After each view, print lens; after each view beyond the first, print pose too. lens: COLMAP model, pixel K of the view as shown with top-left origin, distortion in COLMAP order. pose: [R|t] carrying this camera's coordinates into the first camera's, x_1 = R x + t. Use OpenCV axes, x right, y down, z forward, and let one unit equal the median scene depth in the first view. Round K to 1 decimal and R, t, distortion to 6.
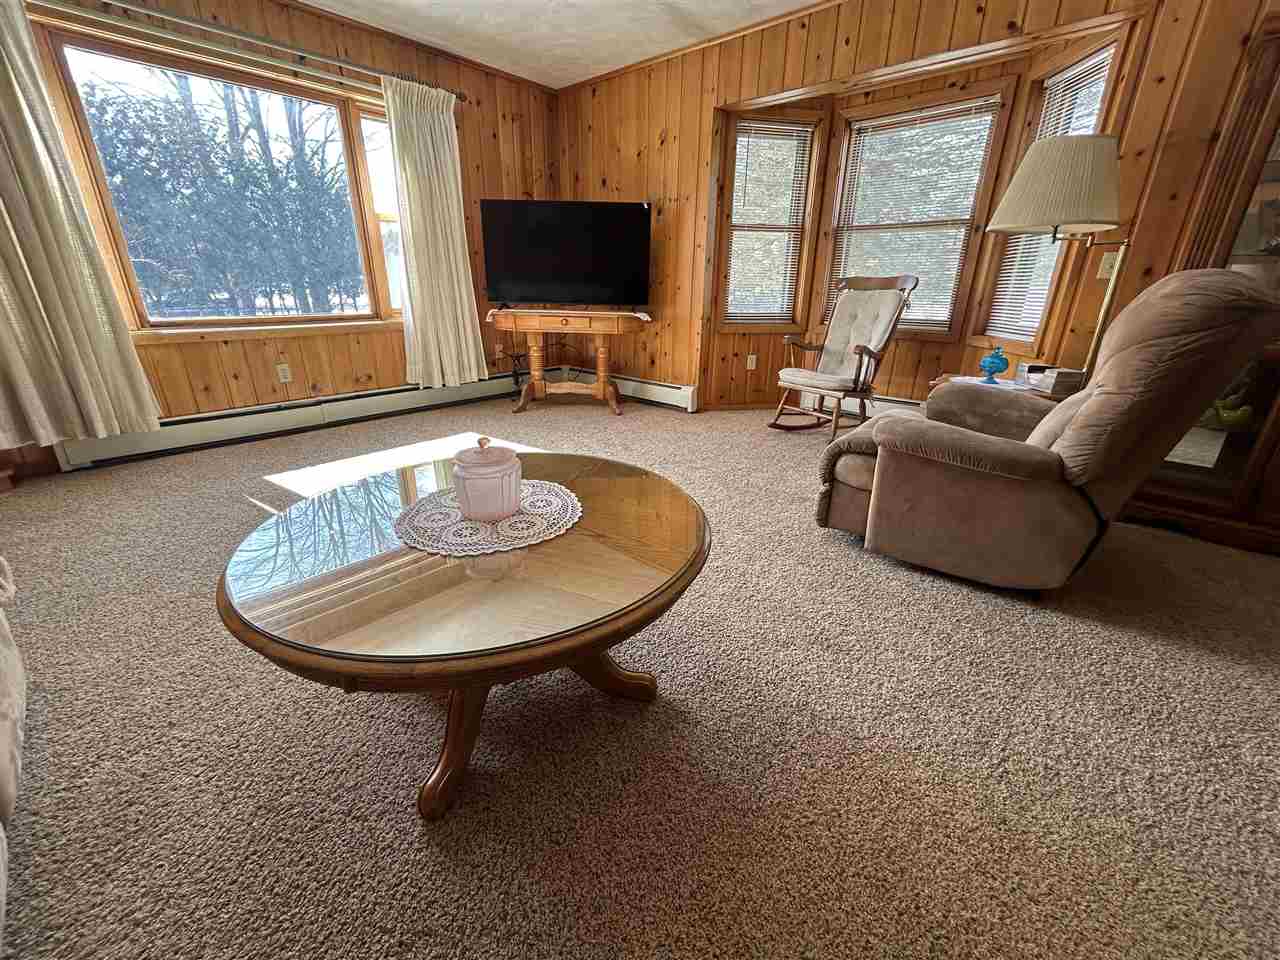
lens RADIAL K [[512.3, 0, 640.0], [0, 512.3, 480.0], [0, 0, 1]] dist [-0.008947, 0.002082]
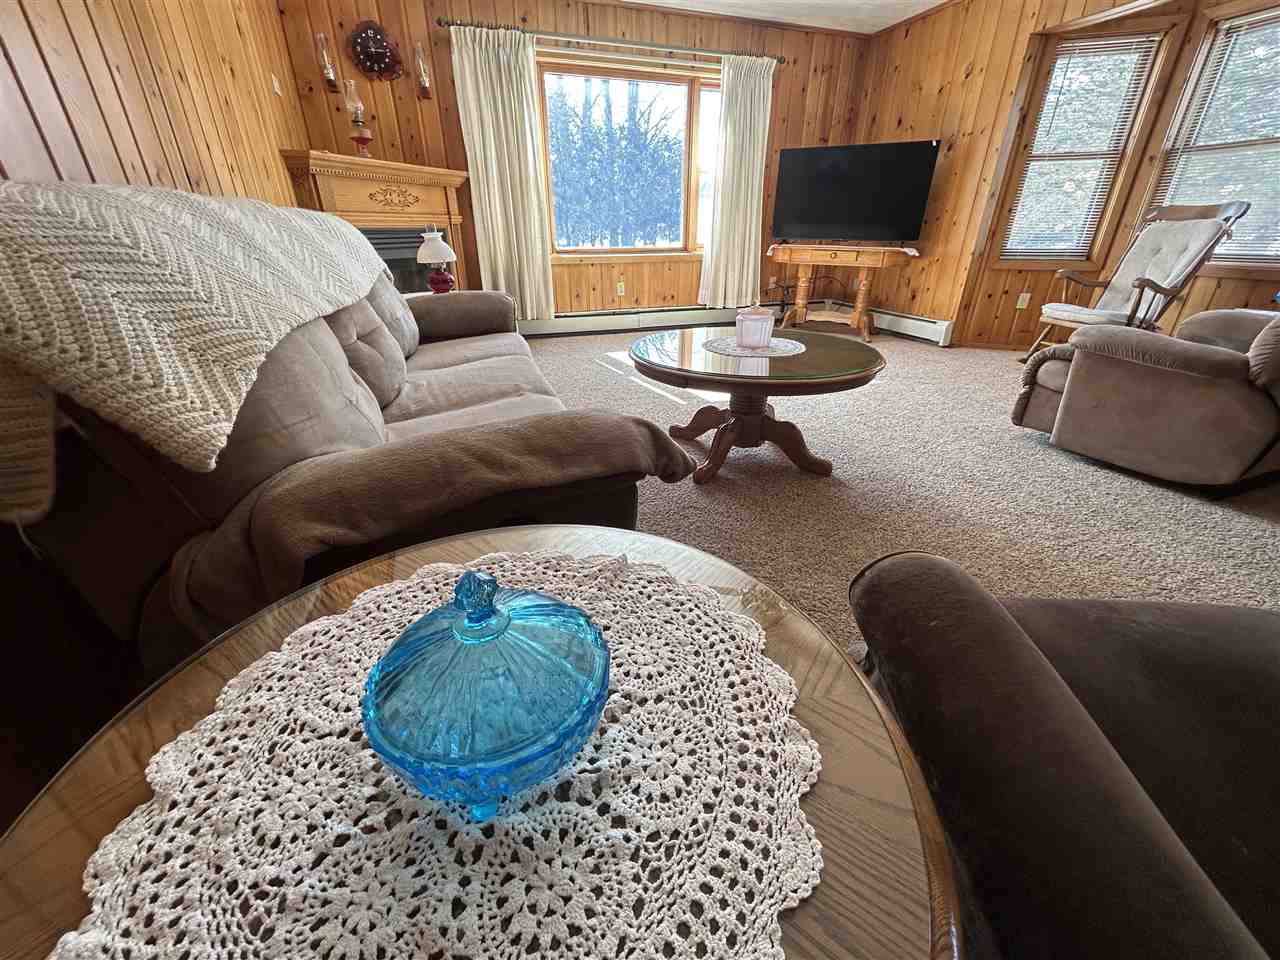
lens RADIAL K [[512.3, 0, 640.0], [0, 512.3, 480.0], [0, 0, 1]] dist [-0.008947, 0.002082]
pose [[0.877031, 0.198089, -0.437696, 0.073370], [-0.159909, 0.979456, 0.122859, 0.113898], [0.453041, -0.037760, 0.890690, -0.239961]]
